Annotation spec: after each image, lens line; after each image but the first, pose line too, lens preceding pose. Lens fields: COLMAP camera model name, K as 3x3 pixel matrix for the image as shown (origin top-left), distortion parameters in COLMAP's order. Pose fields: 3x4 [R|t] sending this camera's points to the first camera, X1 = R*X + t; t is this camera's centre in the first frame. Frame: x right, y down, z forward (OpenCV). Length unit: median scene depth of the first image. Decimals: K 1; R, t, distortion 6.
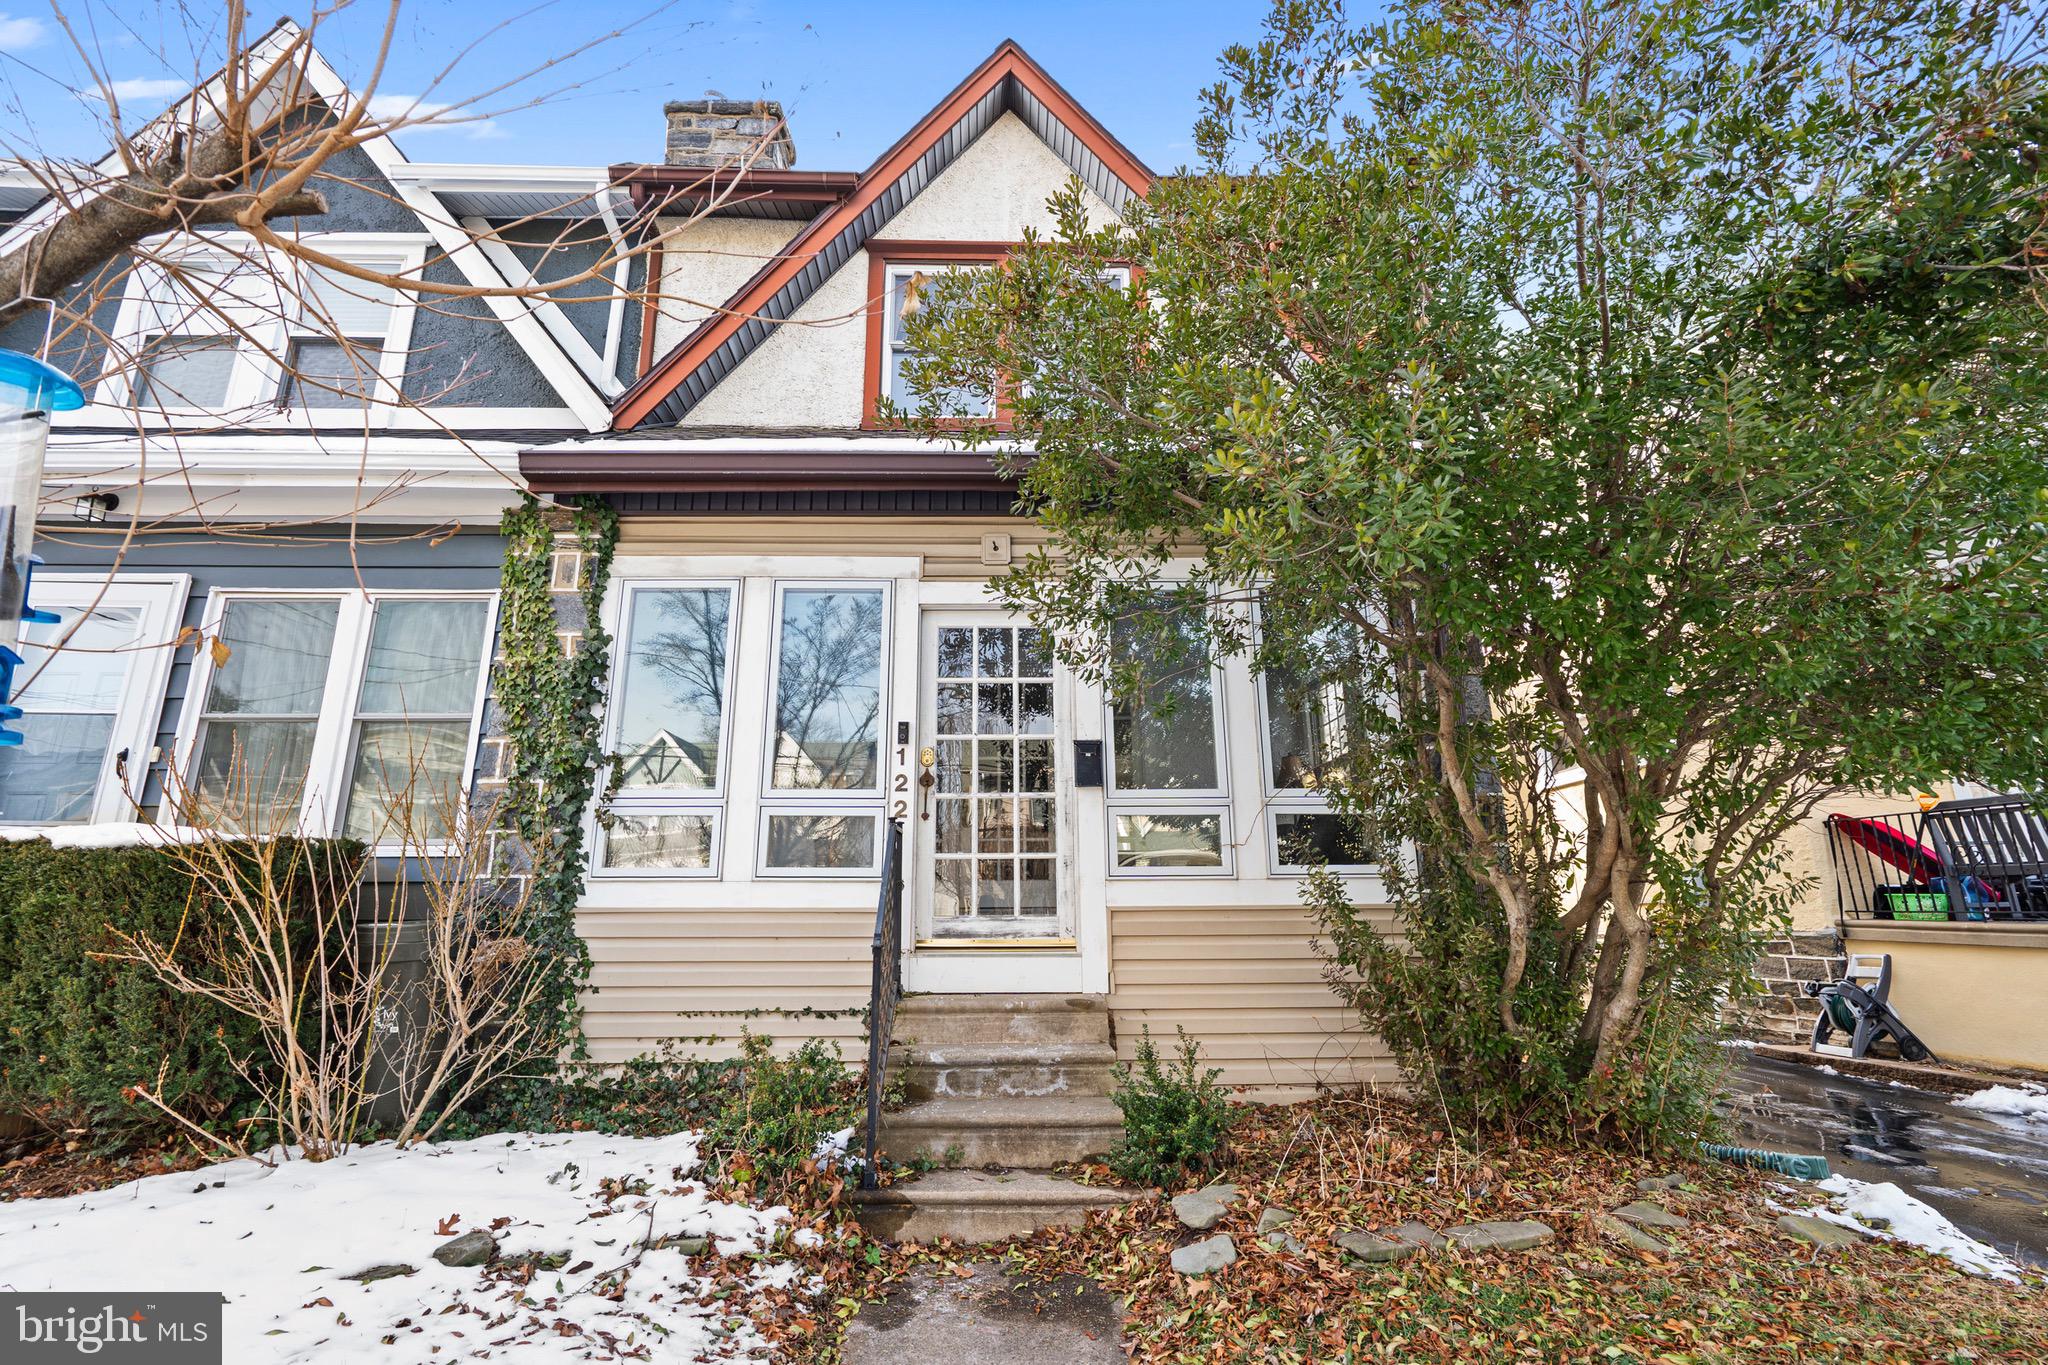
lens RADIAL K [[938.7, 0, 1011.8], [0, 938.7, 649.3], [0, 0, 1]] dist [-0.001826, -0.000426]
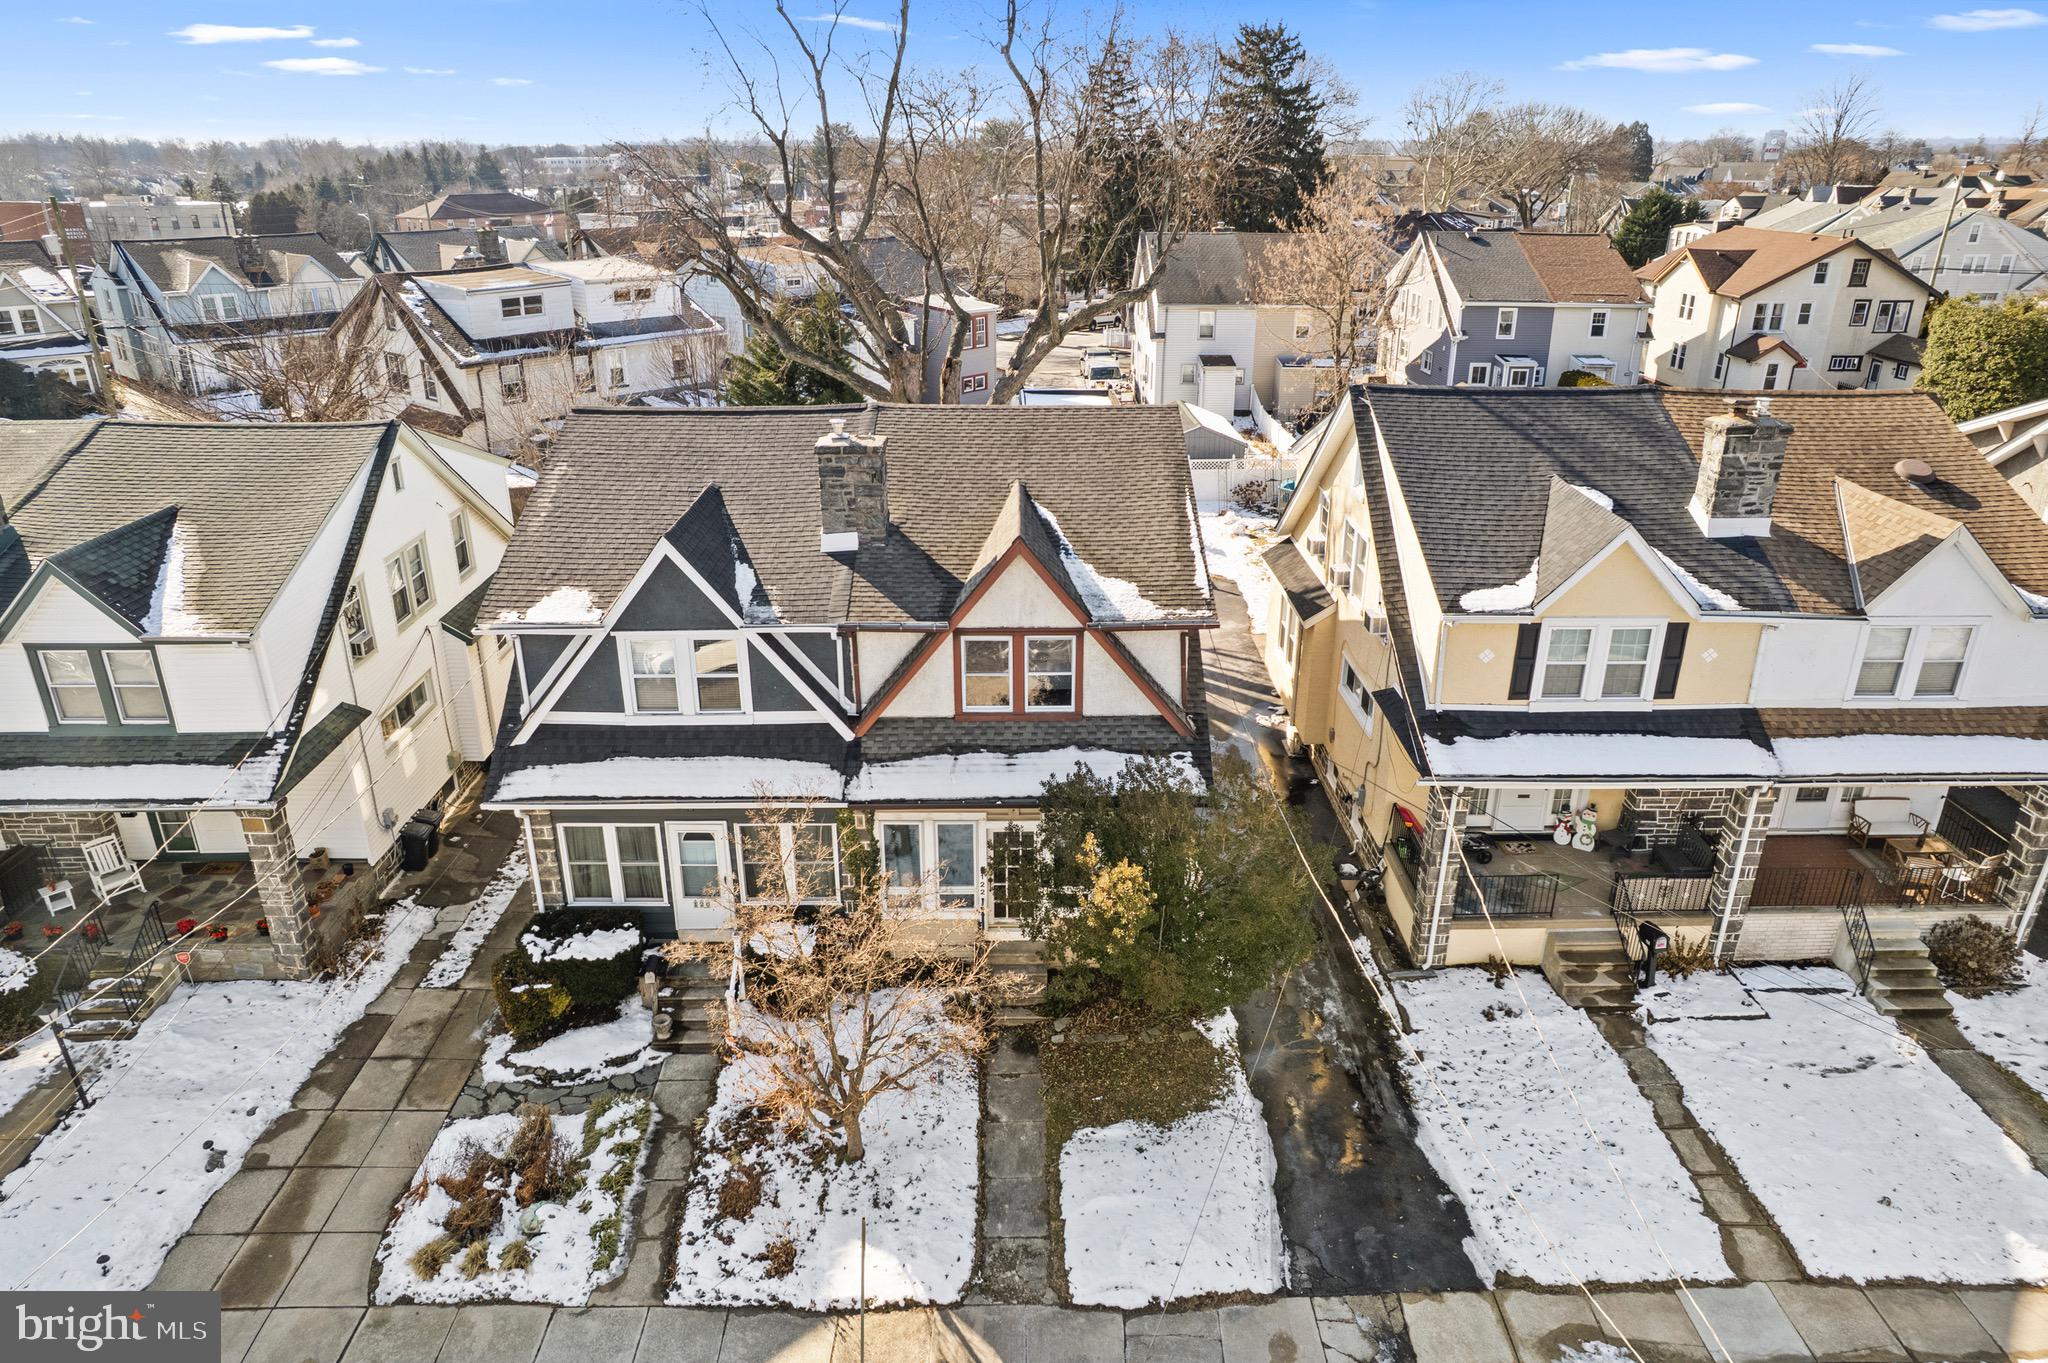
lens RADIAL K [[1332.0, 0, 1029.4], [0, 1332.0, 688.6], [0, 0, 1]] dist [-0.083188, 0.080642]
pose [[0.999958, 0.001986, 0.008957, -0.007965], [-0.006998, 0.796490, 0.604611, -2.258841], [-0.005934, -0.604648, 0.796471, -1.552699]]
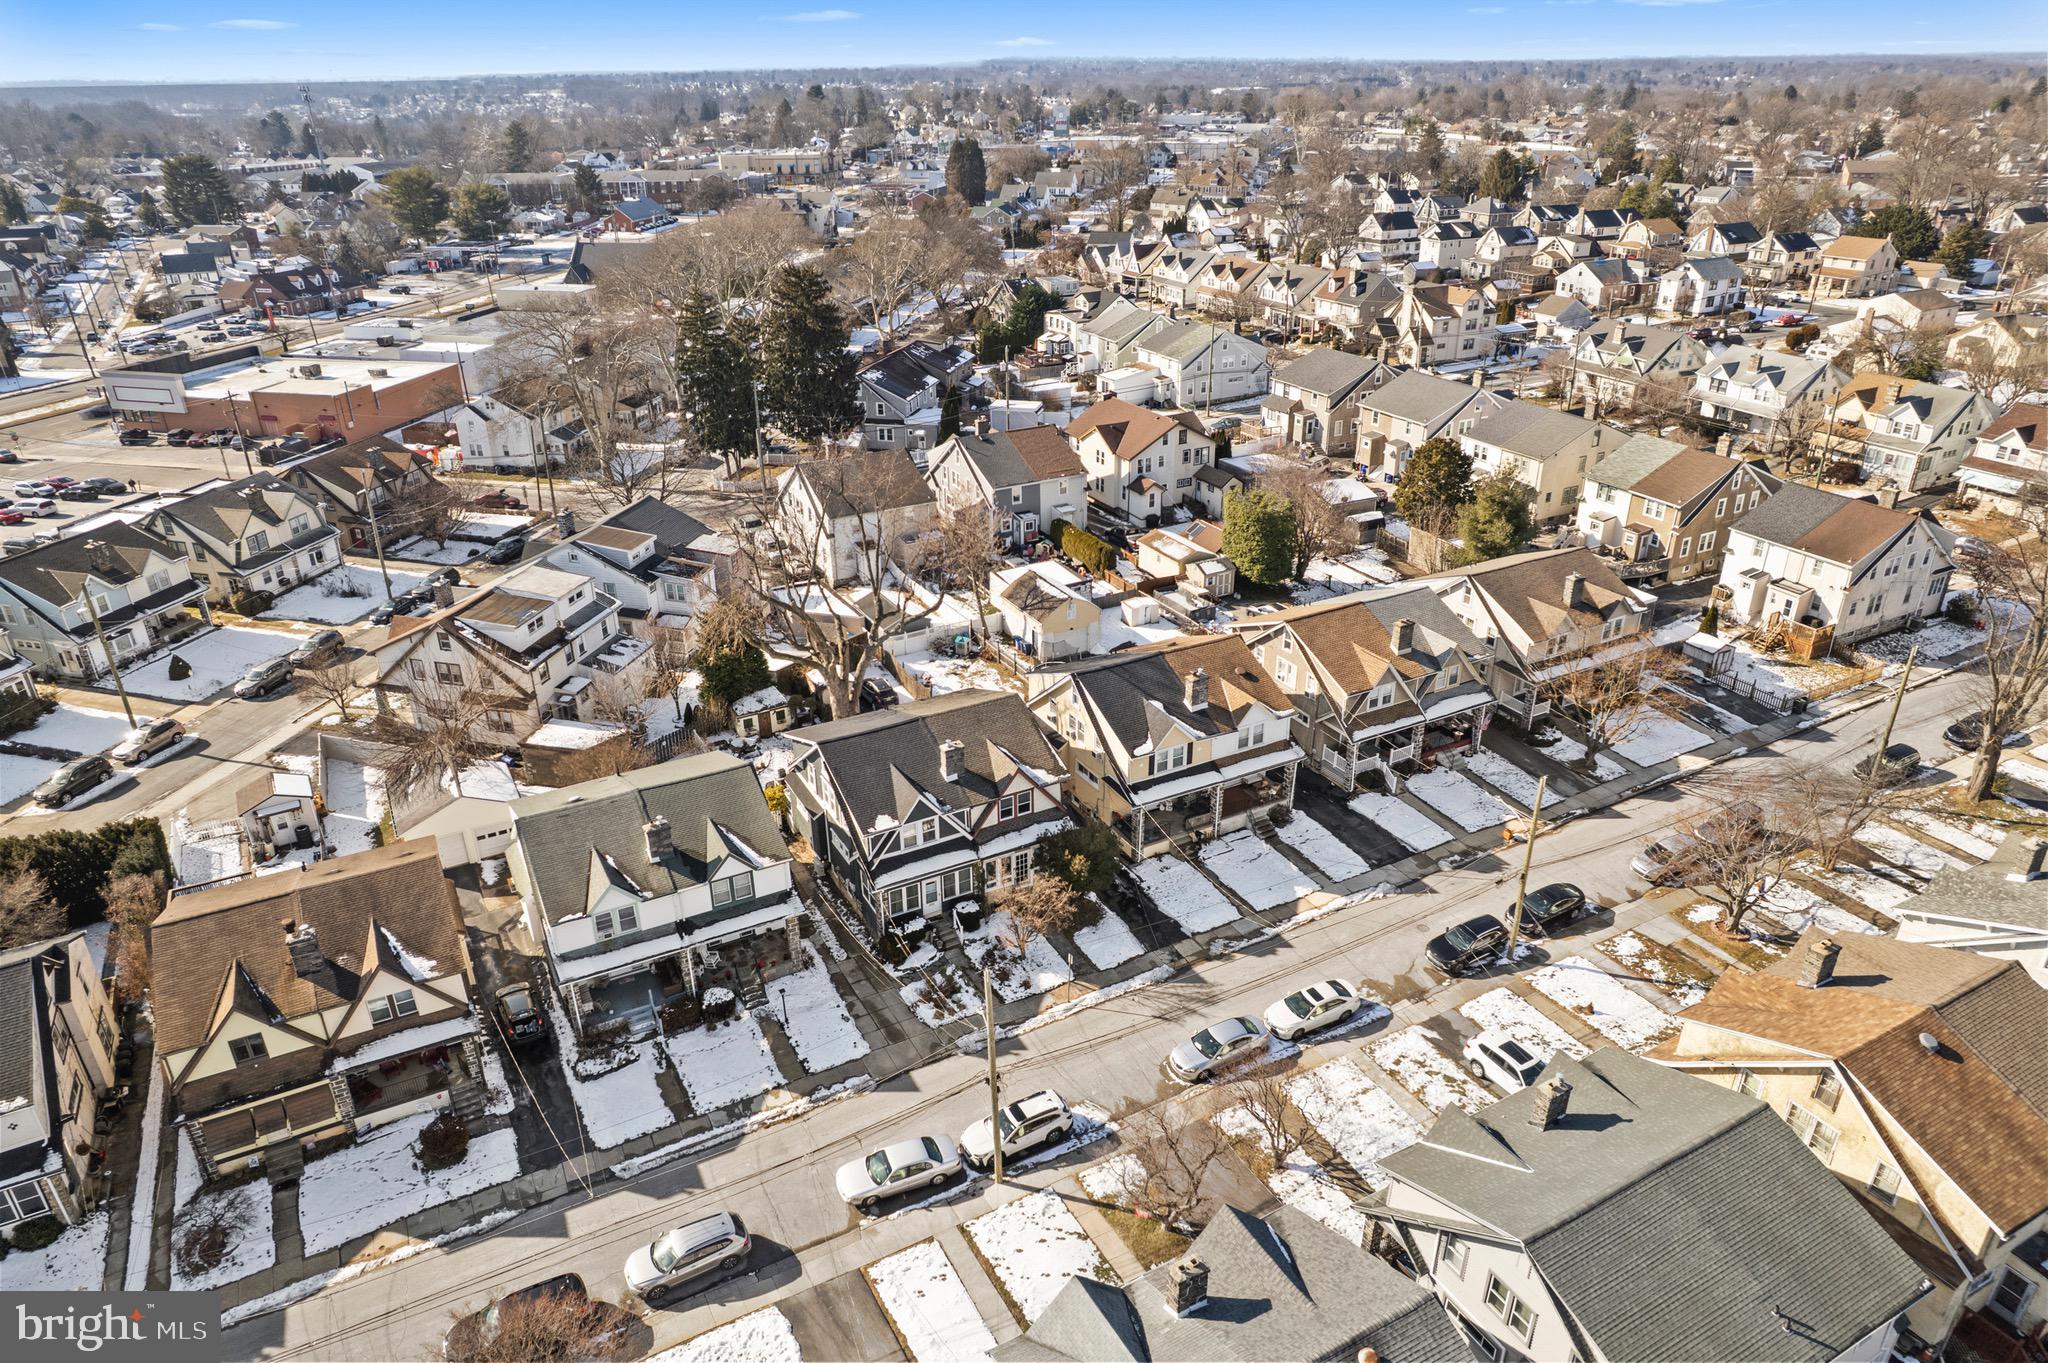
lens RADIAL K [[1271.3, 0, 1022.2], [0, 1271.3, 717.7], [0, 0, 1]] dist [-0.026139, 0.001294]
pose [[0.889361, -0.217737, 0.402030, -3.726395], [-0.103722, 0.760307, 0.641230, -7.105864], [-0.445286, -0.611984, 0.653603, -4.944717]]
